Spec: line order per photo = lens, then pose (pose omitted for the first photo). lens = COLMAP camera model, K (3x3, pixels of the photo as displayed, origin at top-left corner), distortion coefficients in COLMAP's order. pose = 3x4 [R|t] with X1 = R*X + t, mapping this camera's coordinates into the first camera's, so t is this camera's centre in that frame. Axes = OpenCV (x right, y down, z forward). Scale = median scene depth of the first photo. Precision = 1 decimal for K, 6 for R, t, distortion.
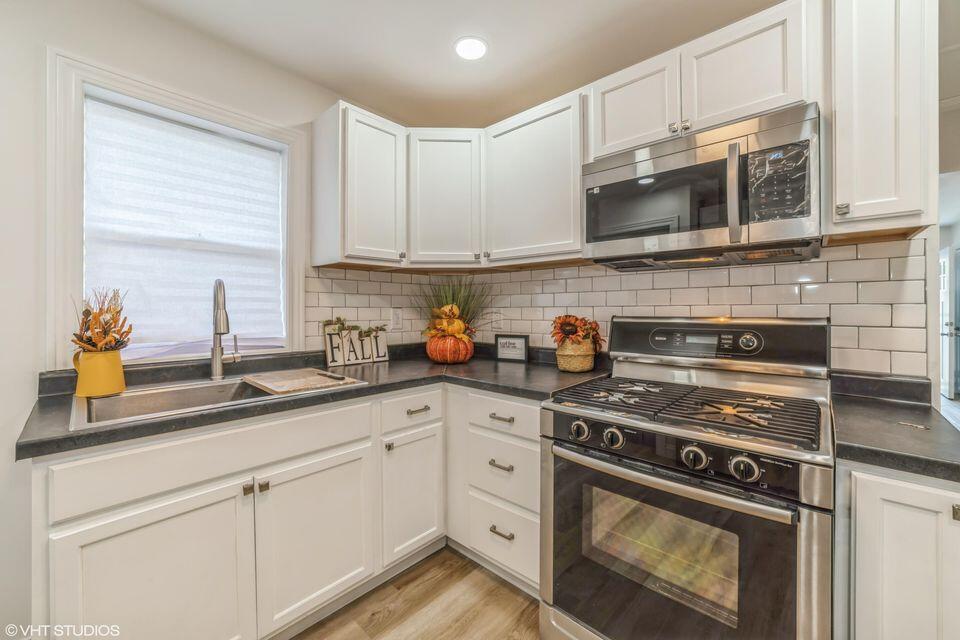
lens RADIAL K [[375.6, 0, 480.2], [0, 375.6, 309.9], [0, 0, 1]] dist [-0.067858, 0.032520]
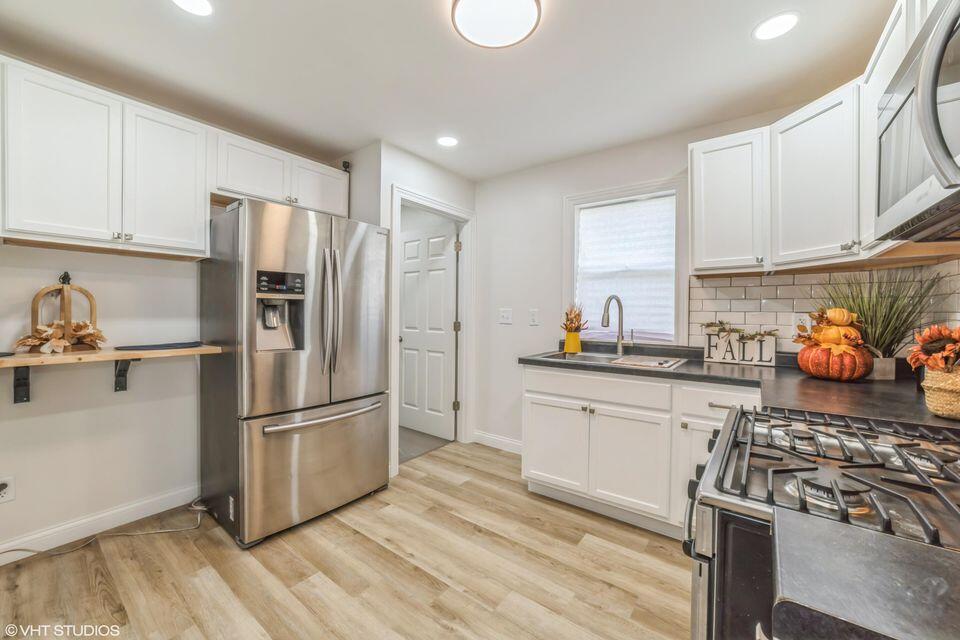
lens RADIAL K [[375.6, 0, 480.2], [0, 375.6, 309.9], [0, 0, 1]] dist [-0.067858, 0.032520]
pose [[0.084910, -0.004610, -0.996378, 0.817809], [-0.010423, 0.999930, -0.005515, 0.001775], [0.996334, 0.010853, 0.084856, 0.202968]]
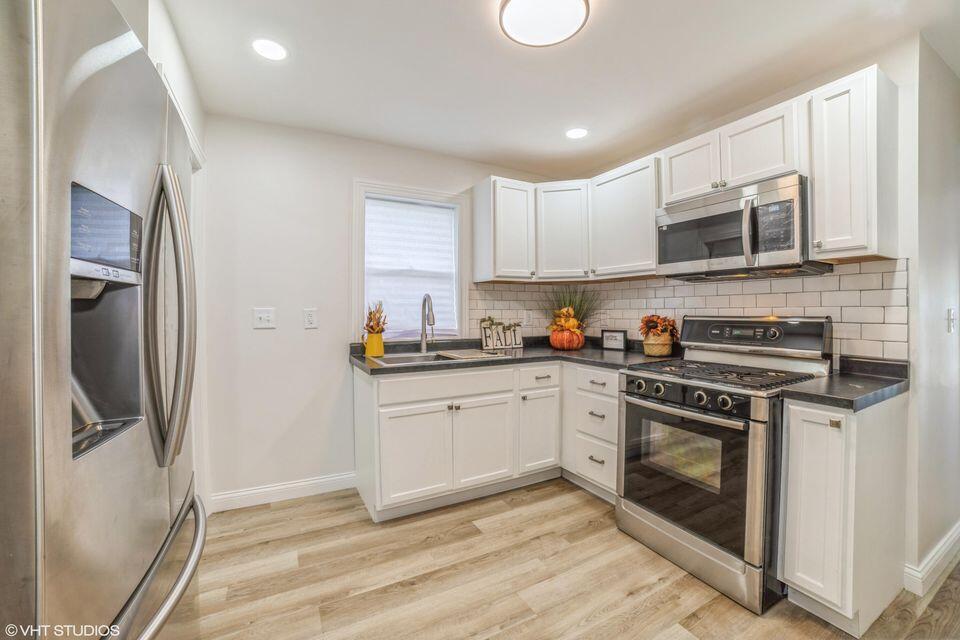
lens RADIAL K [[382.6, 0, 480.0], [0, 382.6, 320.0], [0, 0, 1]] dist [-0.072524, 0.000086]
pose [[0.942906, 0.004650, -0.333027, 0.105078], [0.002525, 0.999774, 0.021107, 0.001963], [0.333050, -0.020743, 0.942681, -0.527384]]
